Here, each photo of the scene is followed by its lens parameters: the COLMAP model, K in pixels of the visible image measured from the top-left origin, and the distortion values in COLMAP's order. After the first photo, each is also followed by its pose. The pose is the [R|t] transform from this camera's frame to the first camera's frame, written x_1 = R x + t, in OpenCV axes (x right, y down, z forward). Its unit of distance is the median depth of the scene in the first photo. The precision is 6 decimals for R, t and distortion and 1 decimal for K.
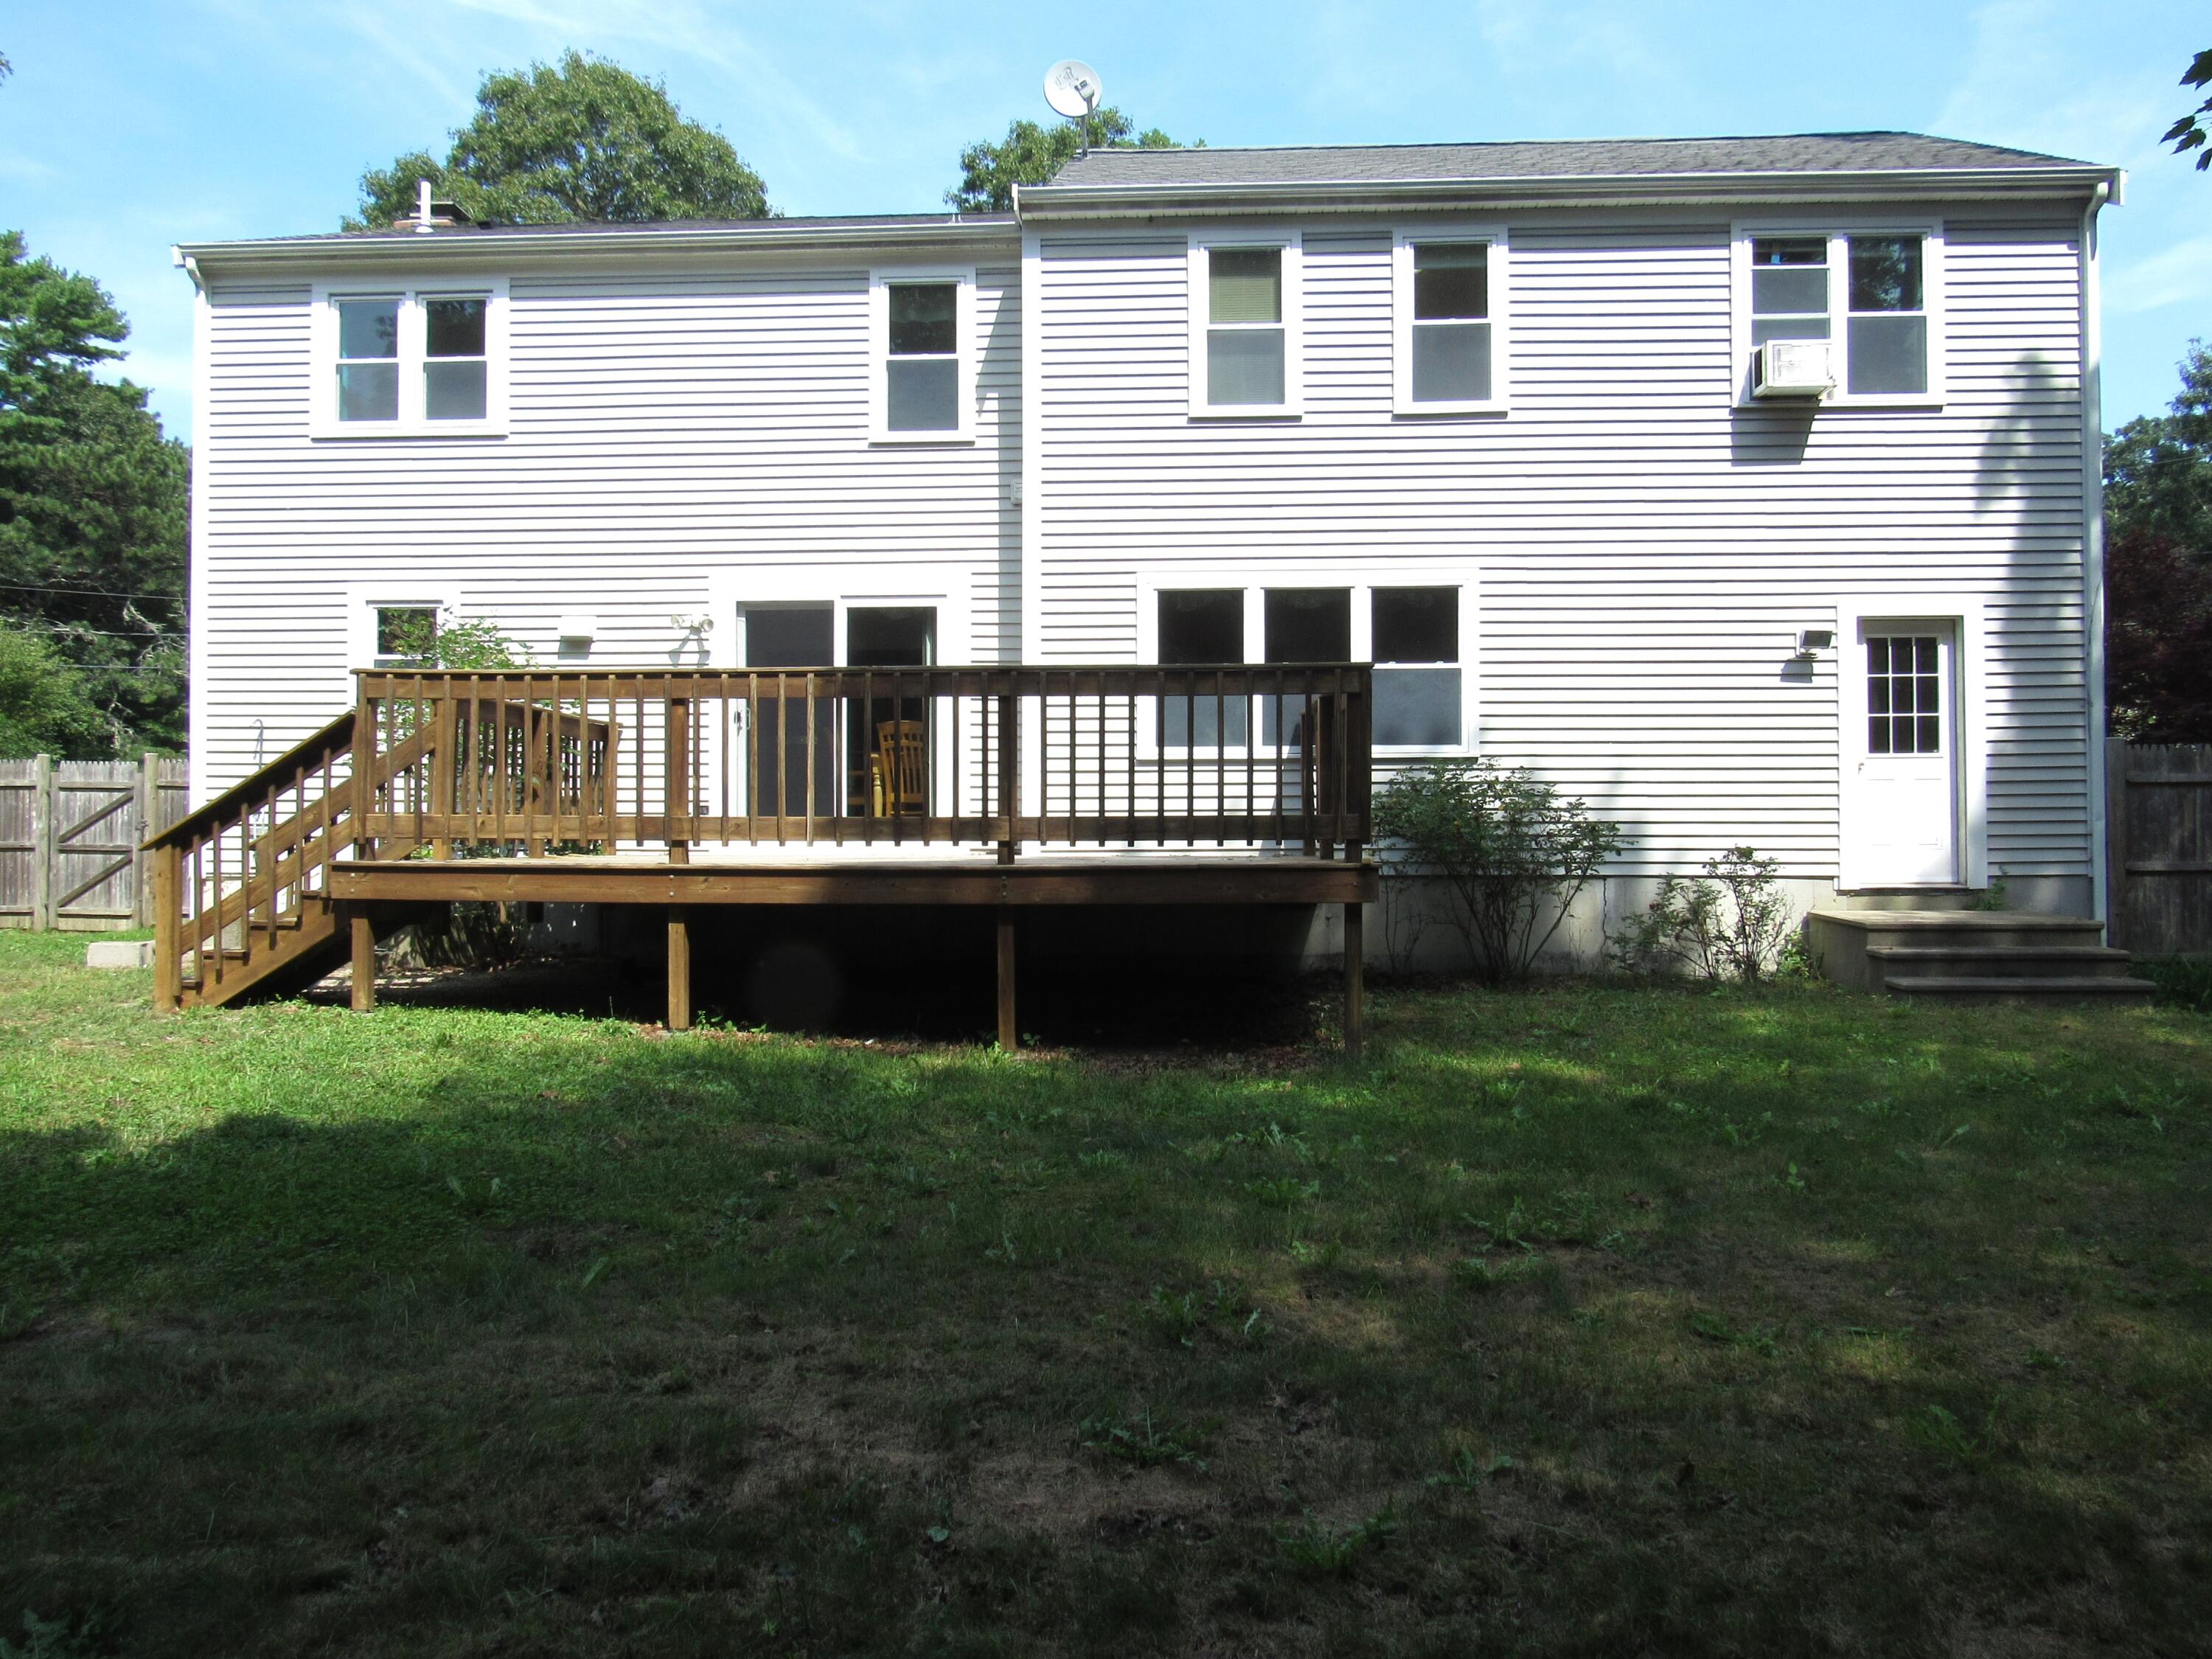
lens RADIAL K [[1583.6, 0, 1106.0], [0, 1583.6, 829.5], [0, 0, 1]] dist [-0.007768, -0.005088]
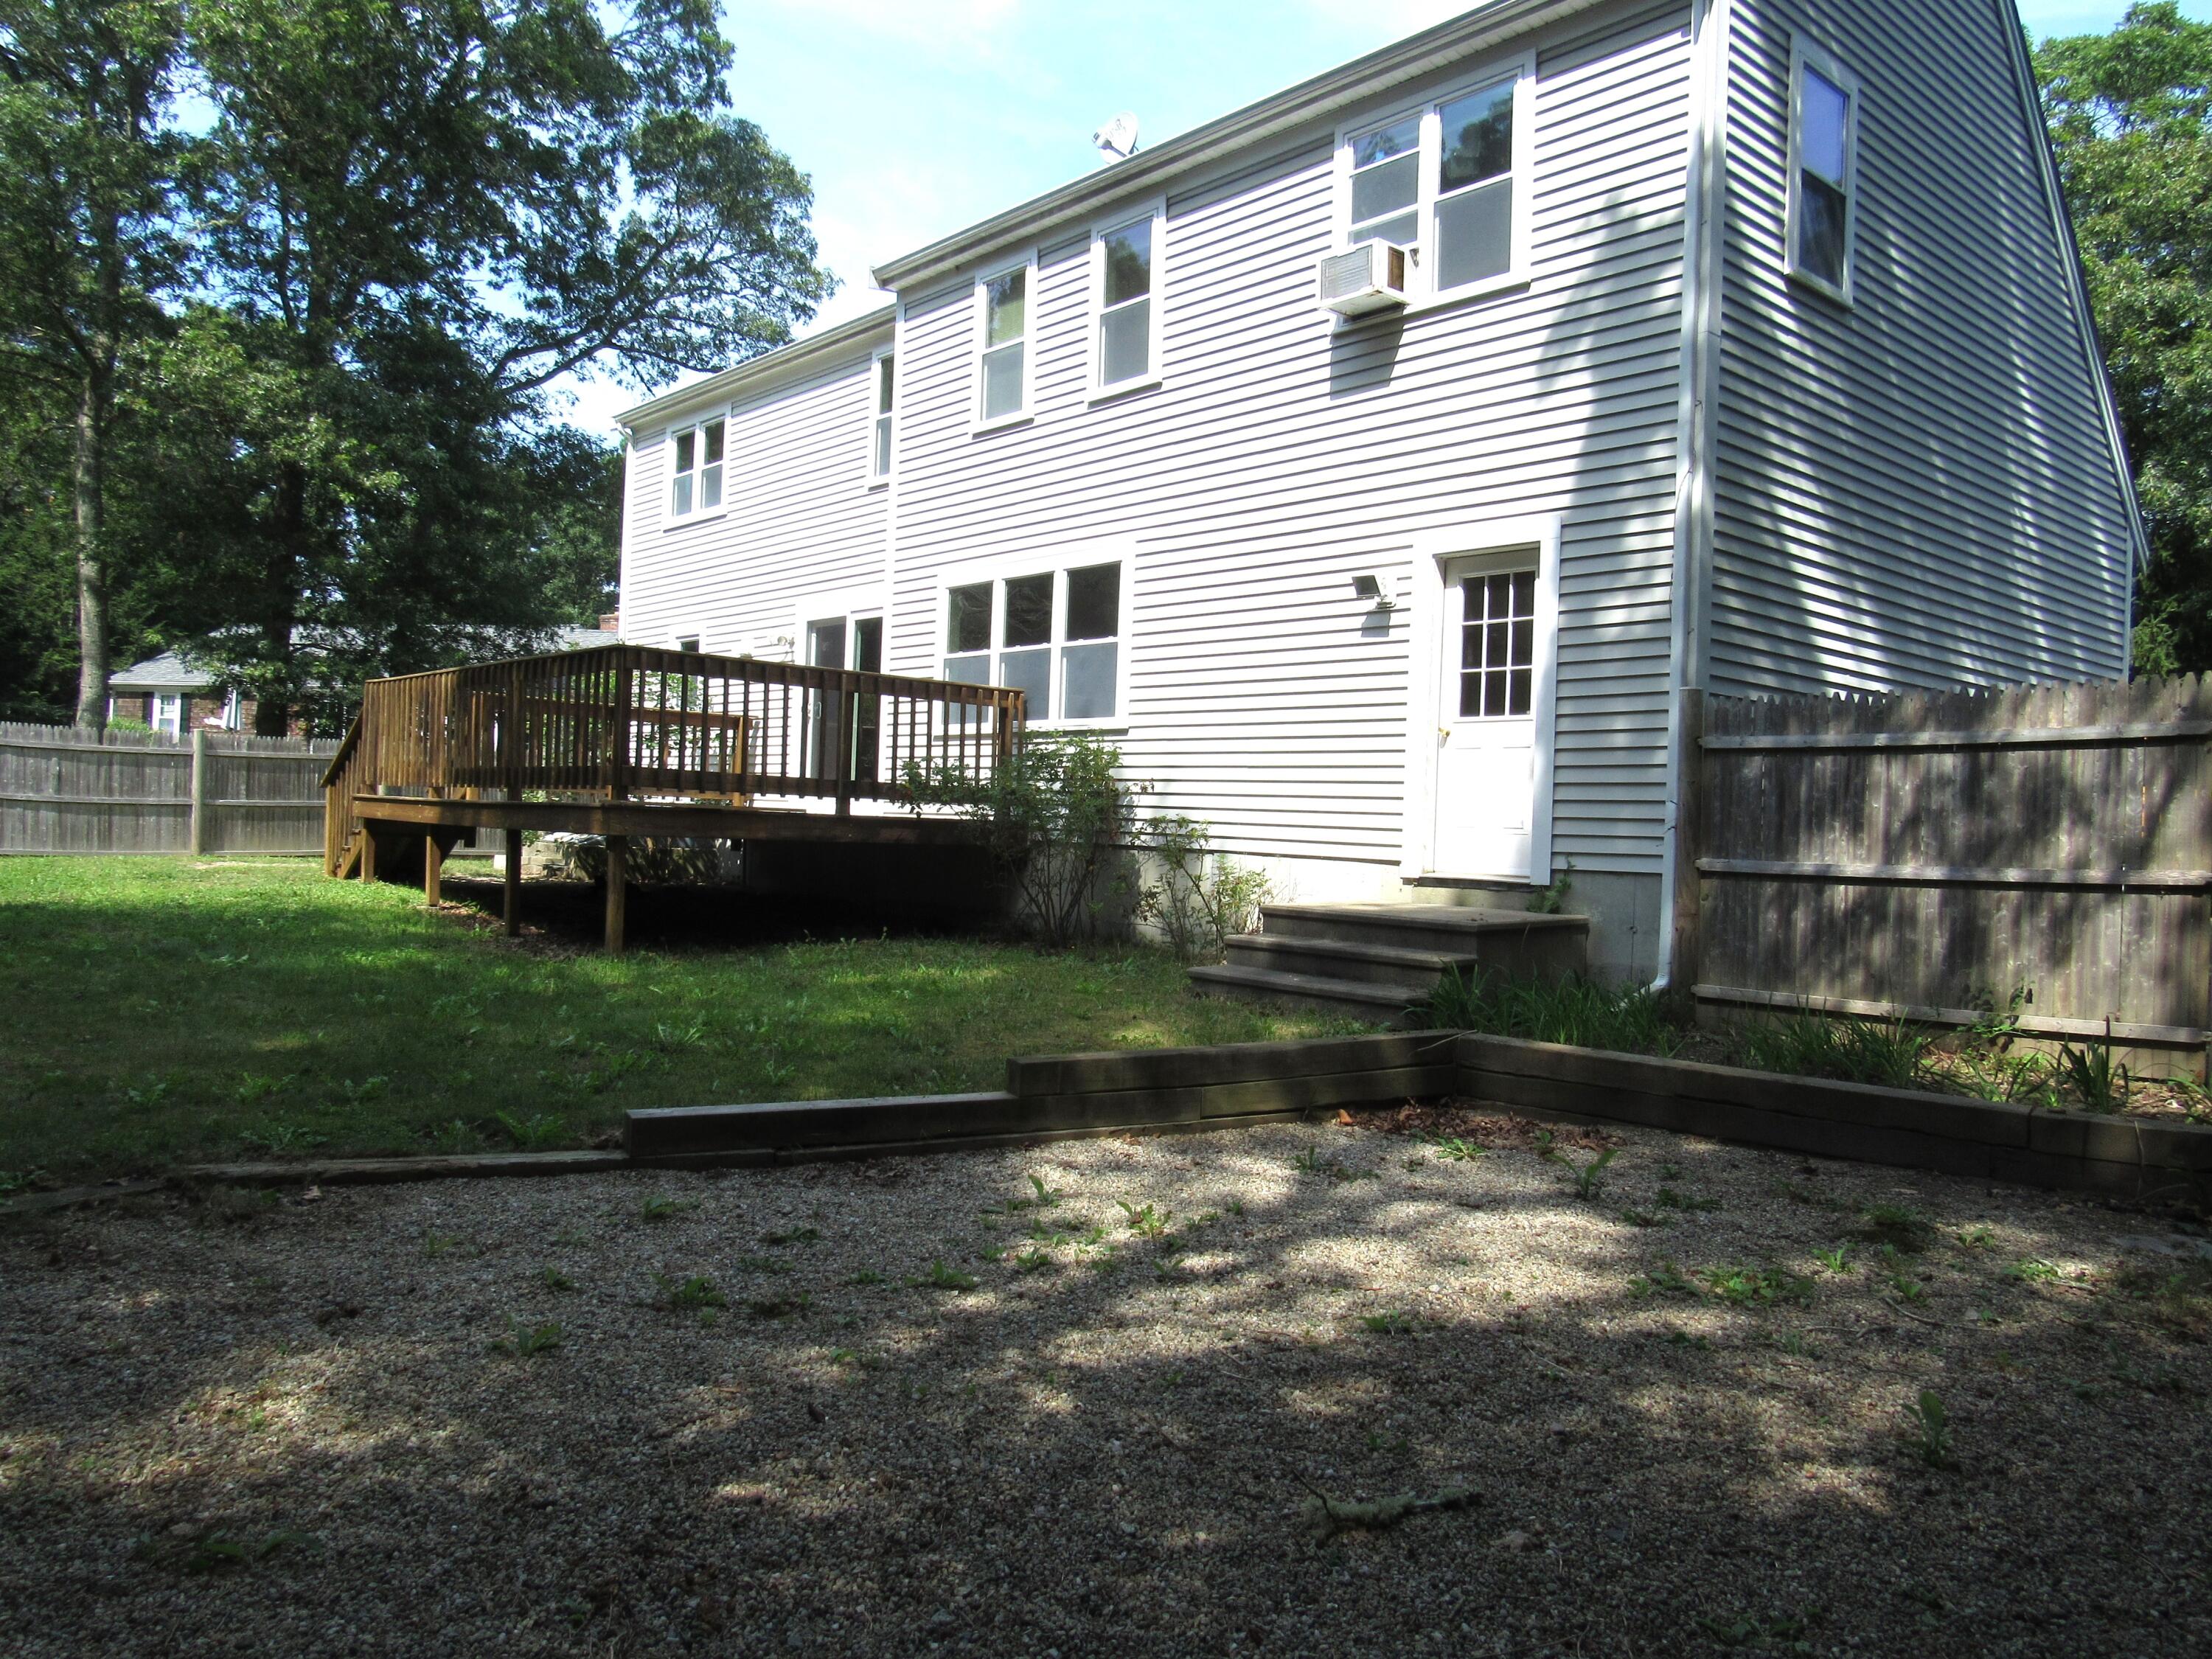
lens RADIAL K [[1603.0, 0, 1108.3], [0, 1603.0, 837.4], [0, 0, 1]] dist [-0.027992, 0.004913]
pose [[0.684113, 0.033506, -0.728606, 0.975478], [-0.037080, 0.999250, 0.011136, 0.012648], [0.728433, 0.019398, 0.684842, 0.290626]]
